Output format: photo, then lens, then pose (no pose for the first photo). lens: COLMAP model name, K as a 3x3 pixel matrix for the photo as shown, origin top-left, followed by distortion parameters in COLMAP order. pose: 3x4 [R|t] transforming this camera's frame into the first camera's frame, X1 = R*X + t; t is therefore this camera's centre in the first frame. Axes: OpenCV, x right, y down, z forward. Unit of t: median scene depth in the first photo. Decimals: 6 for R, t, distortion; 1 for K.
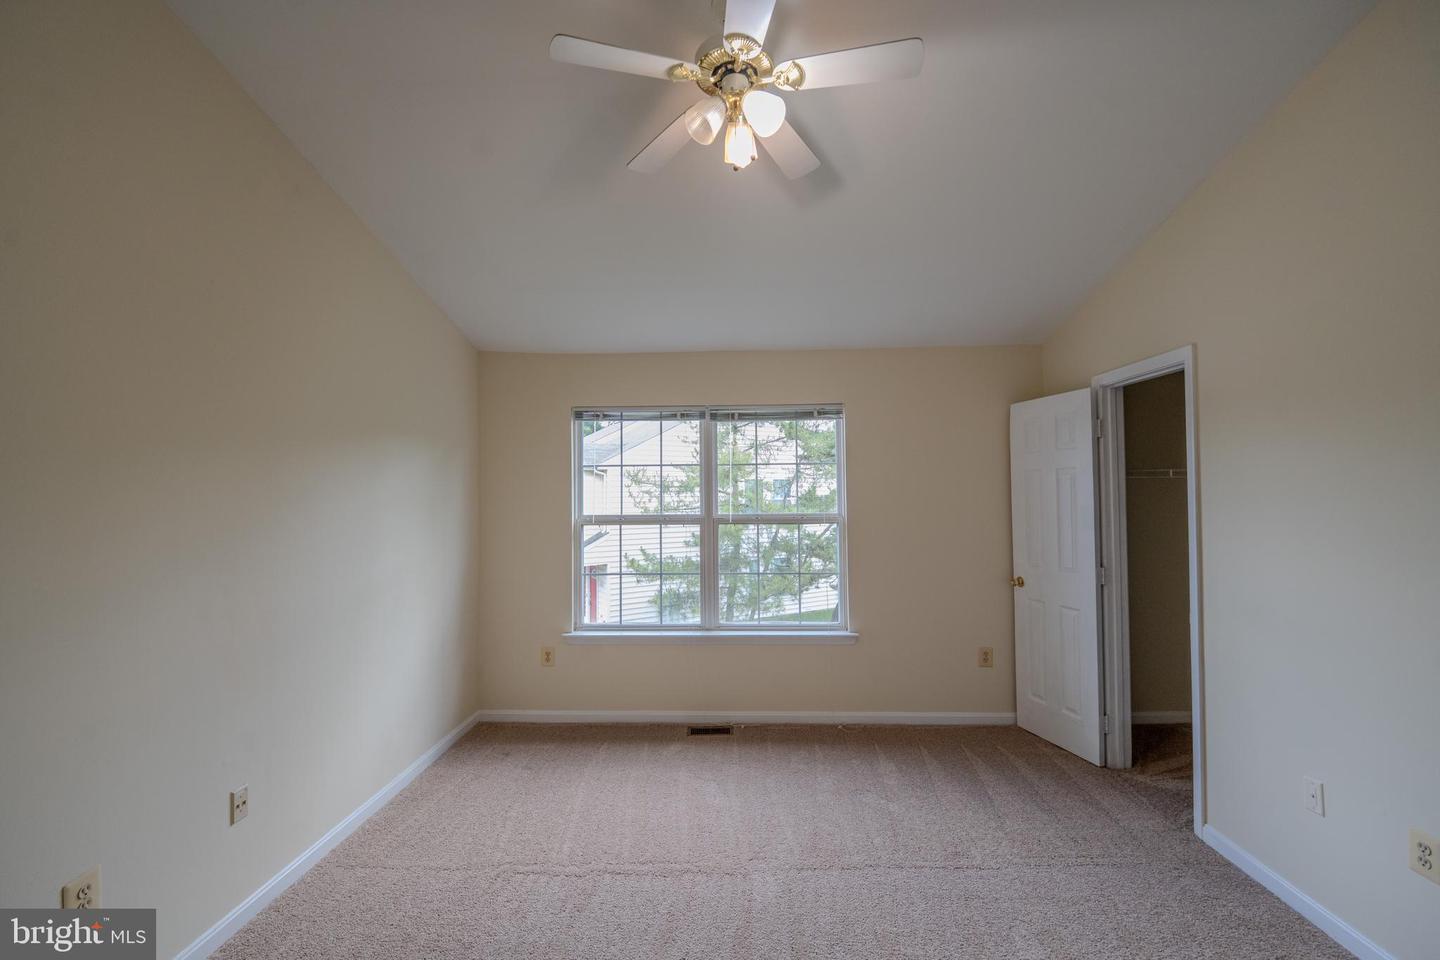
lens RADIAL K [[603.0, 0, 715.1], [0, 603.0, 479.7], [0, 0, 1]] dist [0.034381, -0.033093]
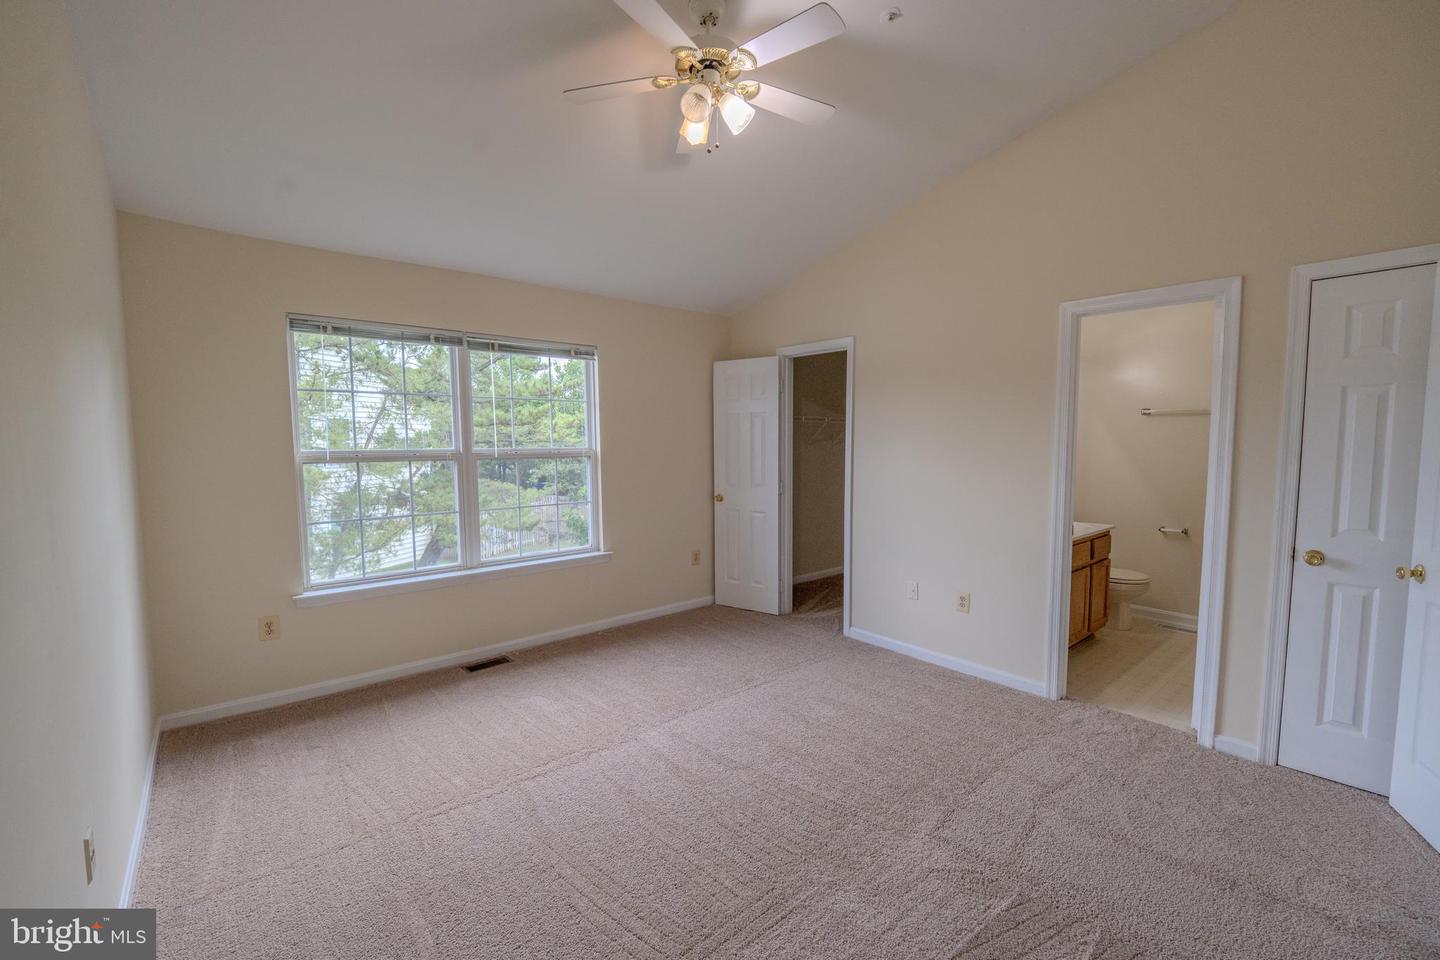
lens RADIAL K [[603.6, 0, 739.7], [0, 603.6, 489.5], [0, 0, 1]] dist [0.001163, -0.000058]
pose [[0.728788, -0.051917, 0.682768, -0.365882], [-0.022437, 0.994775, 0.099591, 0.017363], [-0.684372, -0.087900, 0.723816, 0.015318]]
